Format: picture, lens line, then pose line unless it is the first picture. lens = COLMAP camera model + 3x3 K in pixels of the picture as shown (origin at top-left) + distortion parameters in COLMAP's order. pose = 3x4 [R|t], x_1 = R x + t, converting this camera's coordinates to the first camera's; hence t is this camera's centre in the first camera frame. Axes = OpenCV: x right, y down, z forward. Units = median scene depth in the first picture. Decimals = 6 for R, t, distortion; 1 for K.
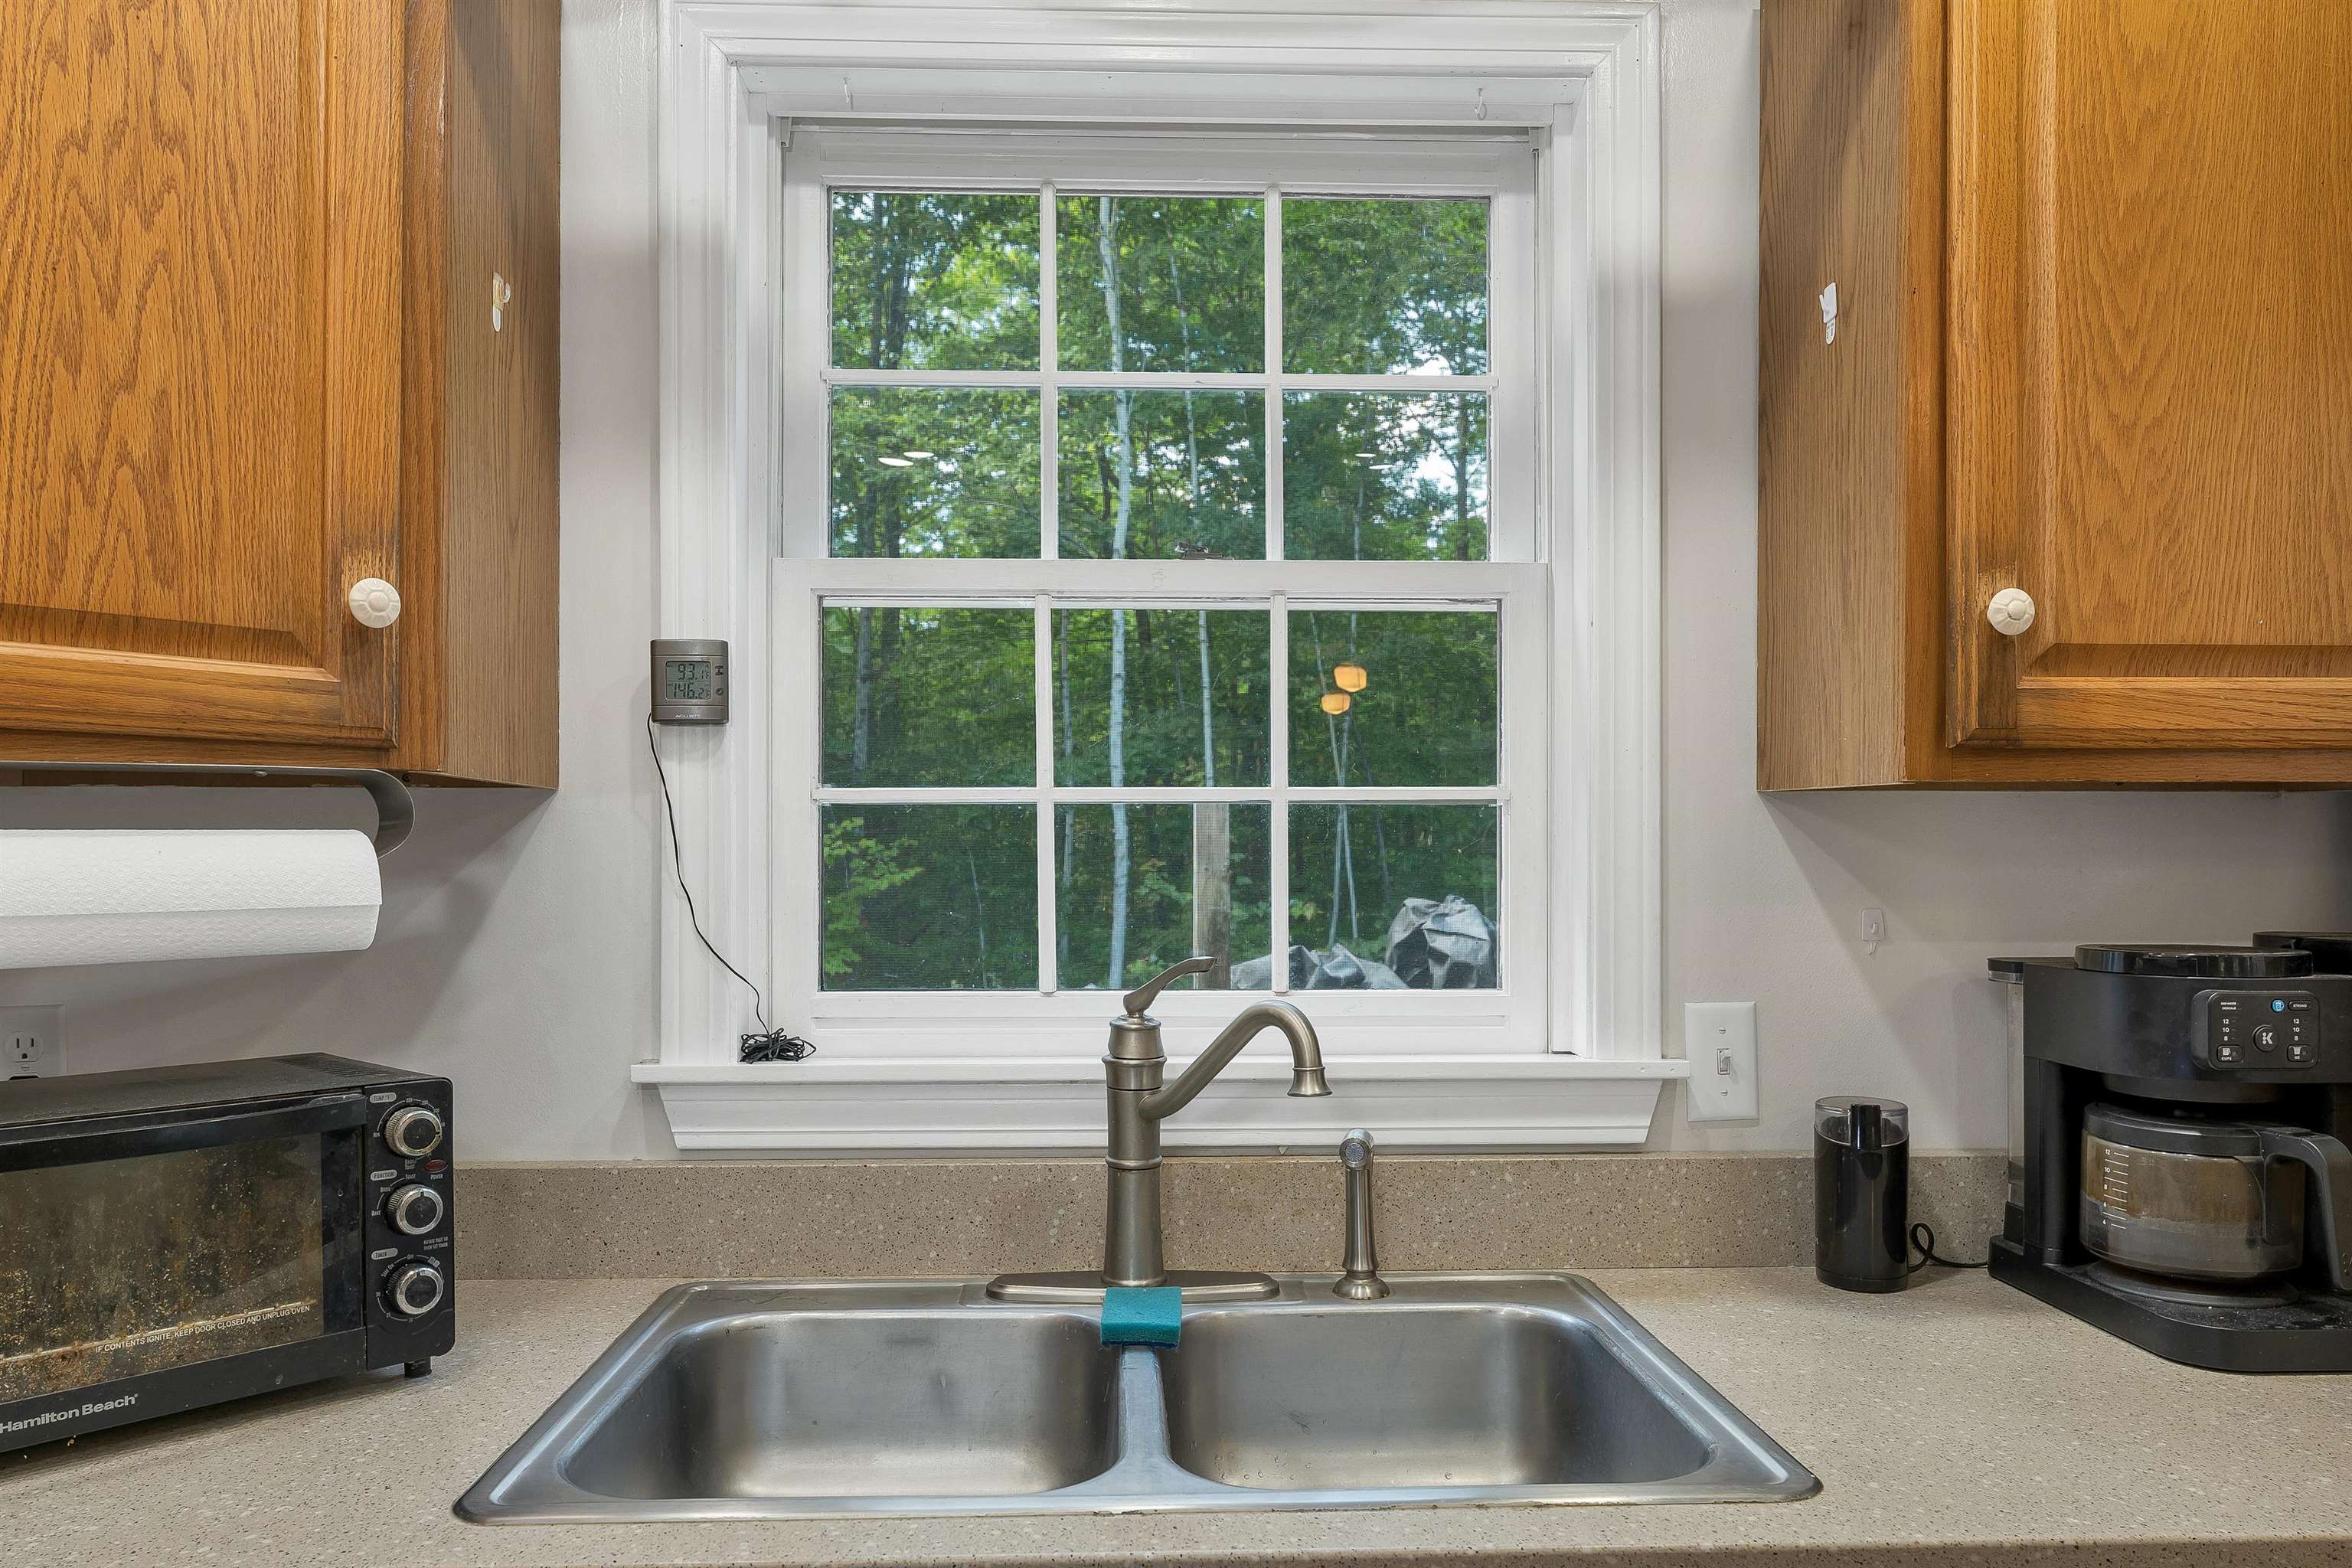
lens RADIAL K [[1648.2, 0, 1170.8], [0, 1648.2, 848.1], [0, 0, 1]] dist [-0.003511, 0.000545]
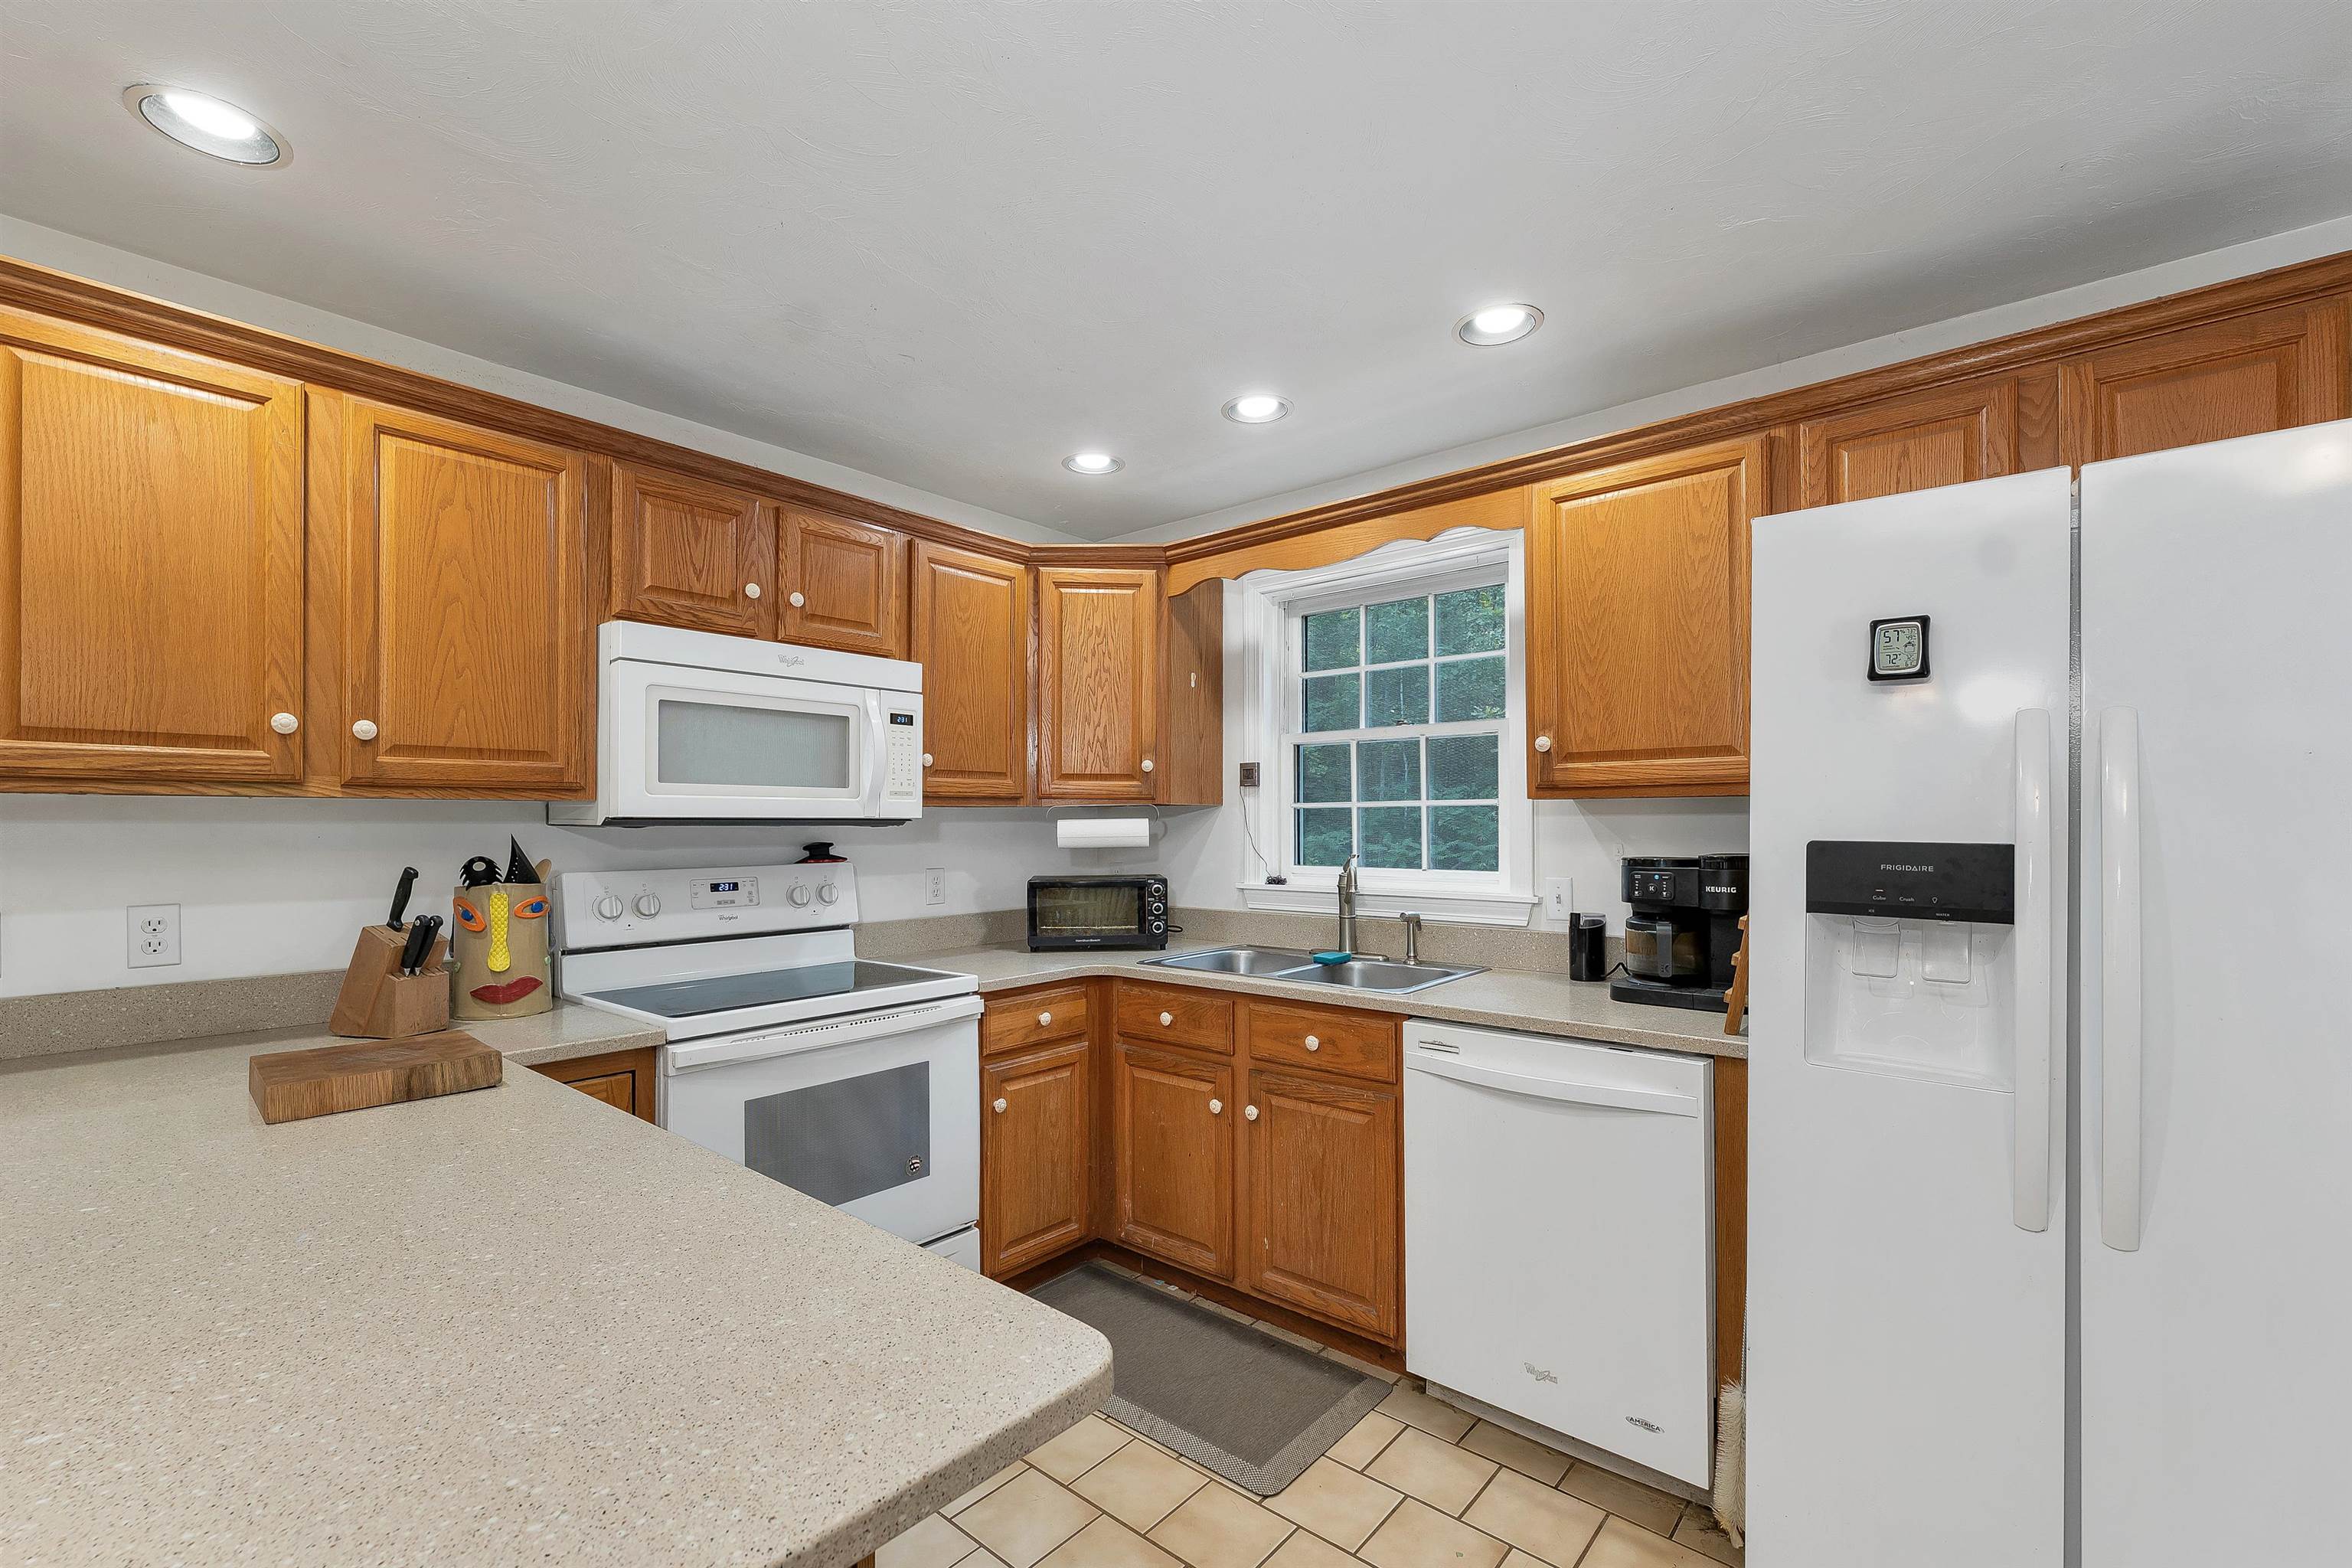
lens RADIAL K [[991.9, 0, 1162.0], [0, 991.9, 798.9], [0, 0, 1]] dist [-0.000433, 0.004075]
pose [[0.734165, -0.018712, -0.678713, 1.202659], [0.005597, 0.999753, -0.021509, -0.005592], [0.678947, 0.011992, 0.734089, -0.811703]]
